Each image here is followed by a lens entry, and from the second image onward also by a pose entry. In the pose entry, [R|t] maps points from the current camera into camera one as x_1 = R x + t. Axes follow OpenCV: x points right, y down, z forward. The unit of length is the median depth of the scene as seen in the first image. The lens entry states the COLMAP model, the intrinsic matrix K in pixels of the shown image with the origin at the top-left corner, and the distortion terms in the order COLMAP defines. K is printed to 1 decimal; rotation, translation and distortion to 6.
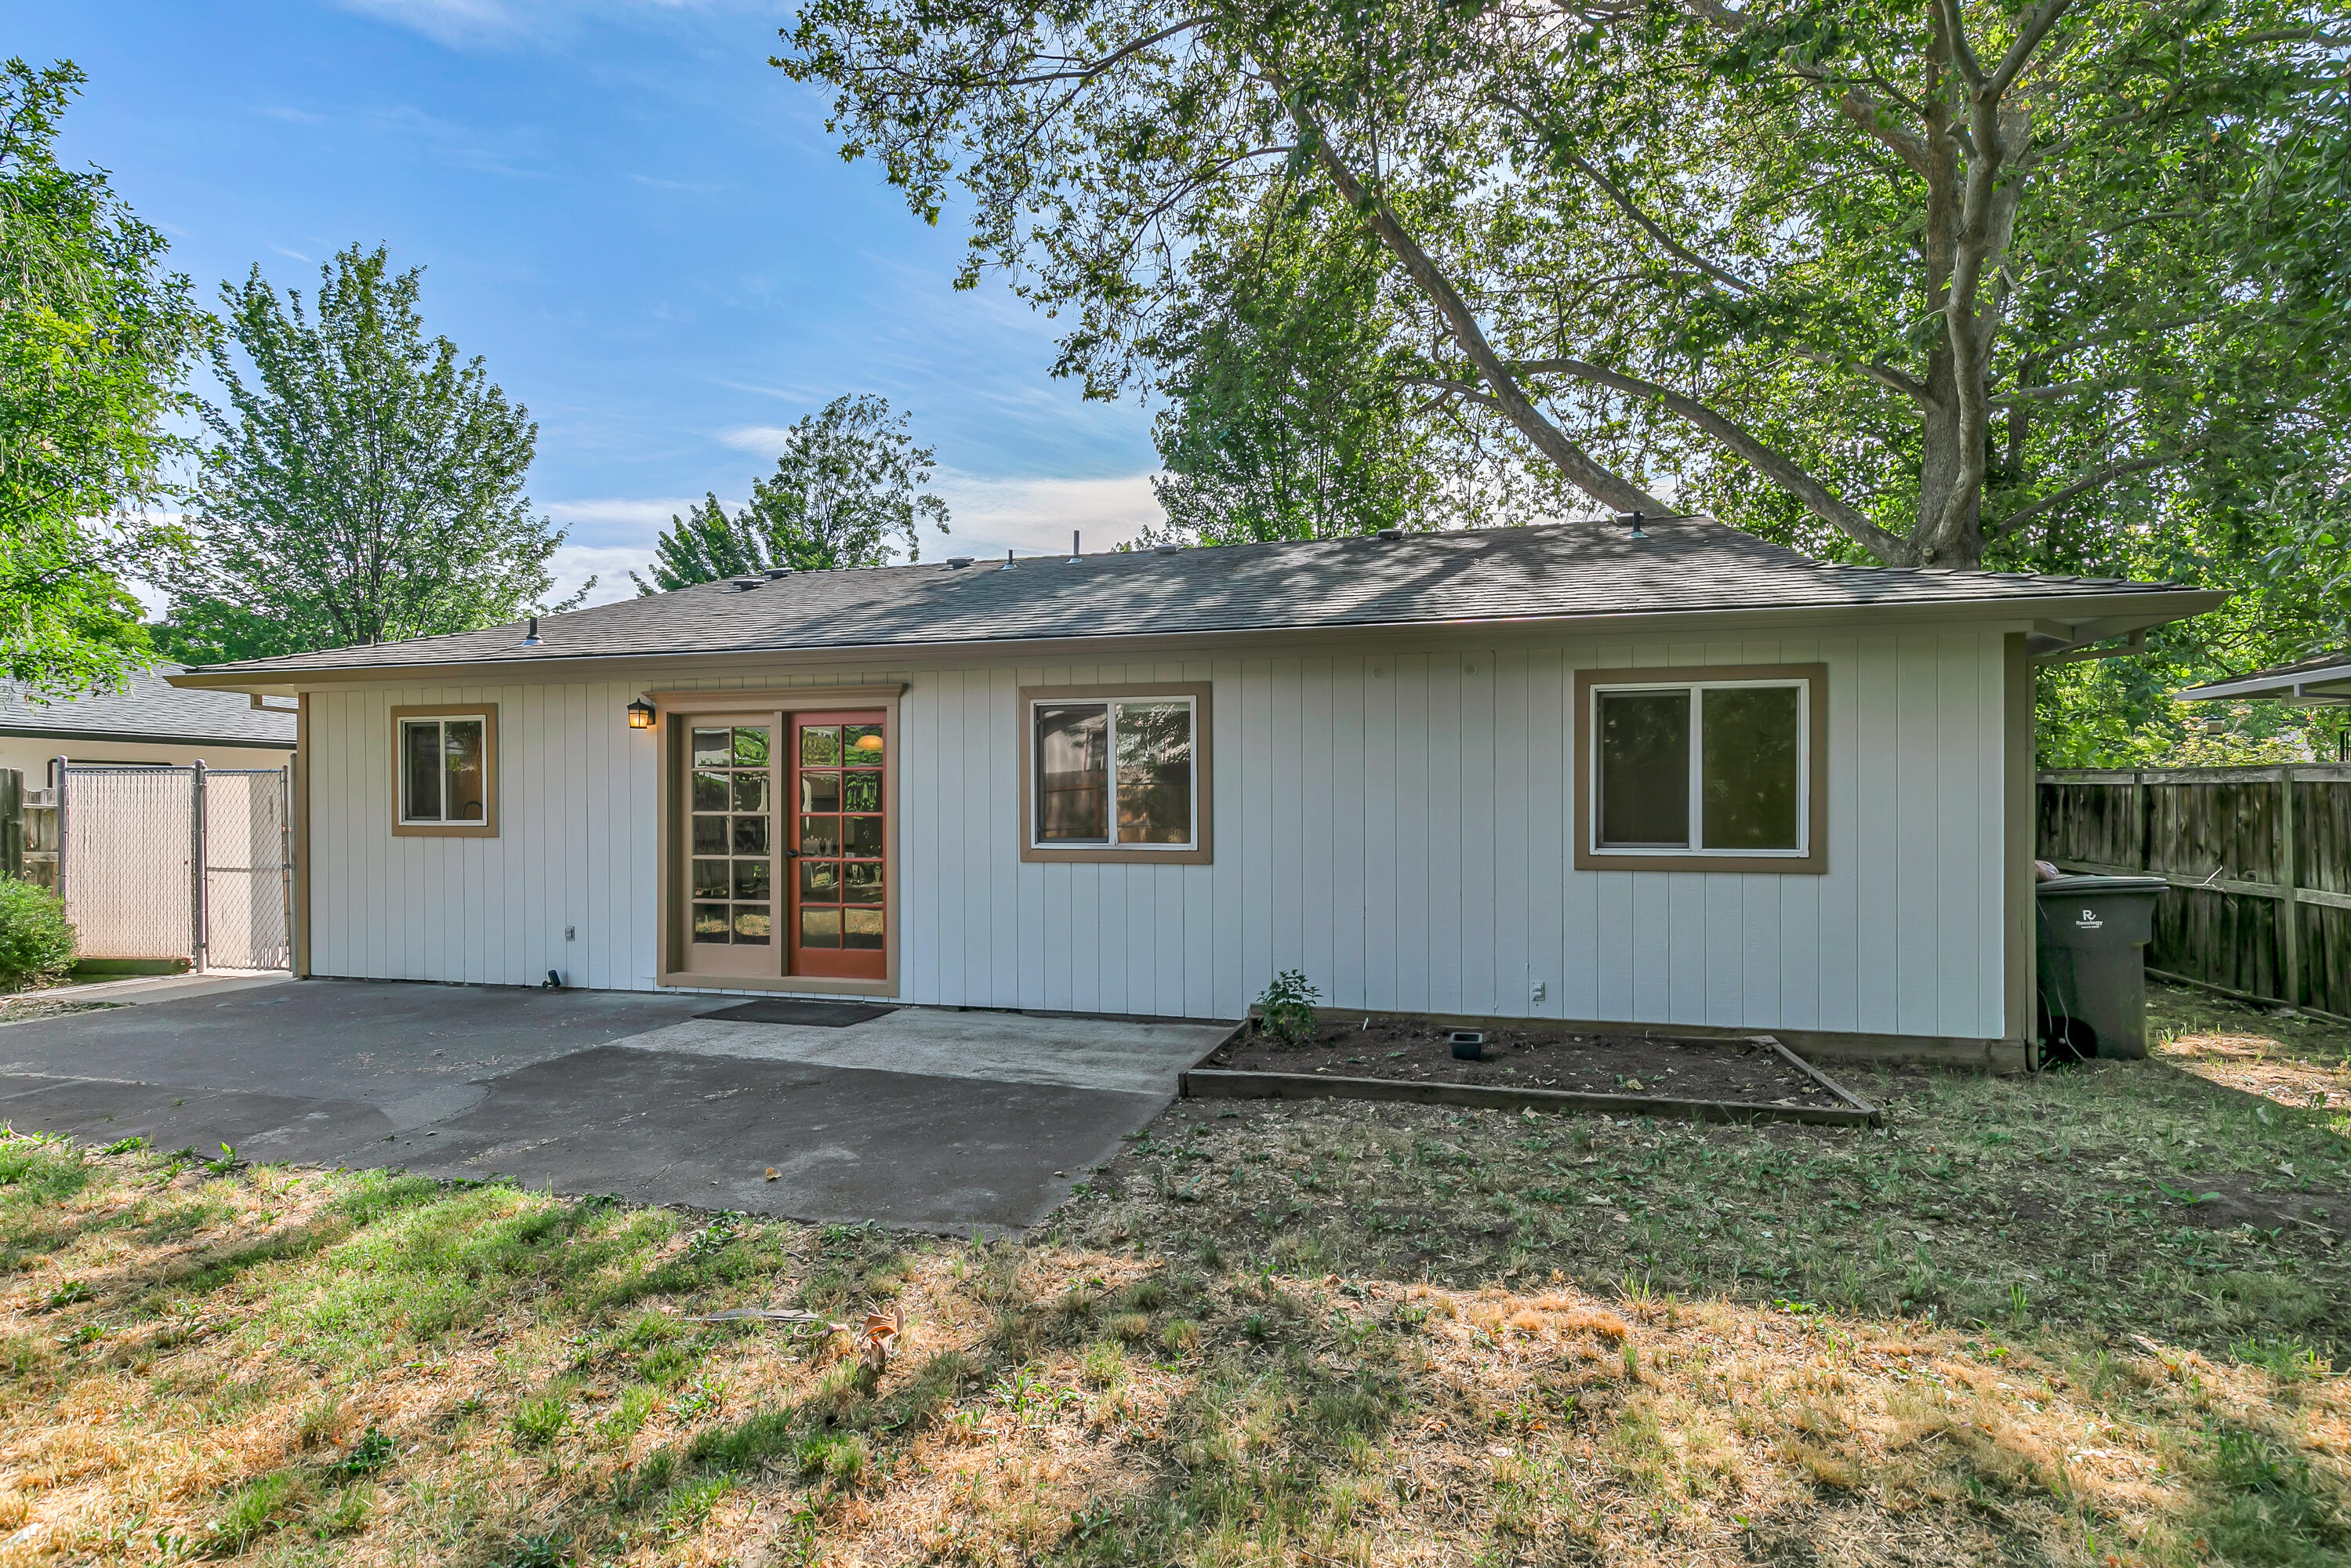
lens RADIAL K [[1065.6, 0, 1165.1], [0, 1065.6, 803.5], [0, 0, 1]] dist [0.009997, -0.000723]
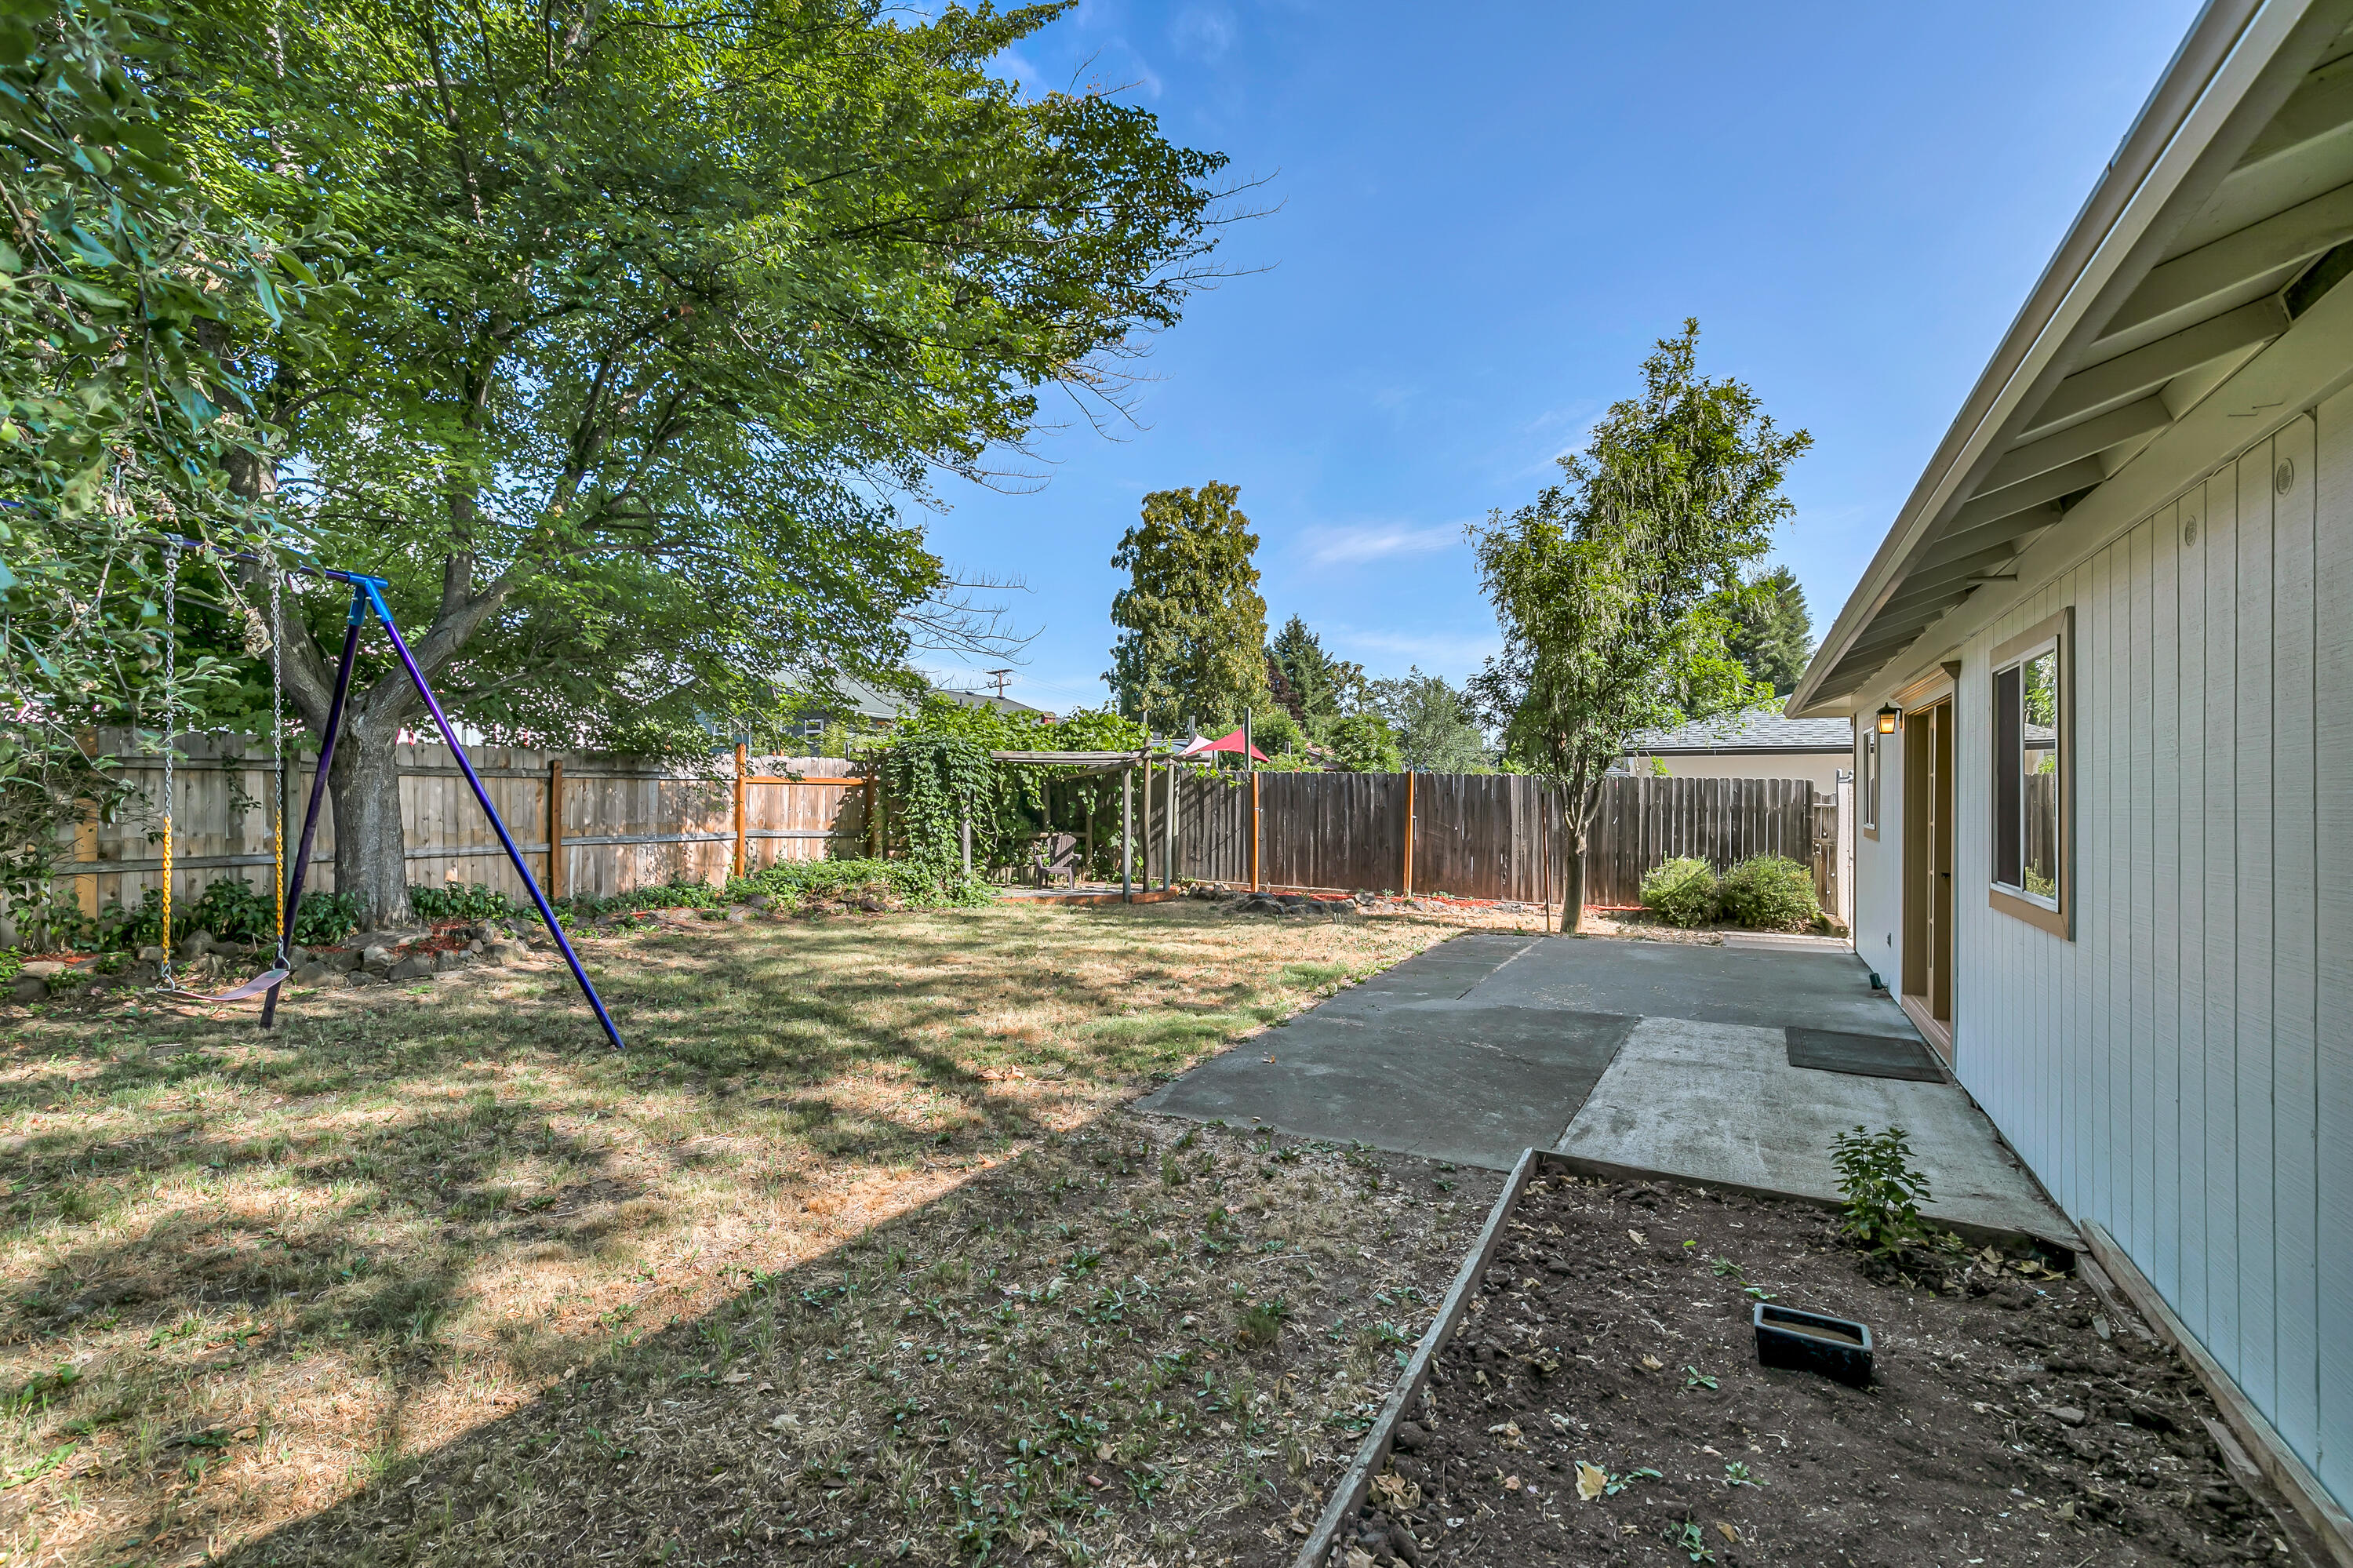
lens RADIAL K [[1066.5, 0, 1160.2], [0, 1066.5, 796.1], [0, 0, 1]] dist [0.009997, -0.000723]
pose [[-0.221199, -0.006181, -0.975209, 0.641236], [0.007259, 0.999942, -0.007985, -0.006990], [0.975202, -0.008845, -0.221141, 0.666775]]
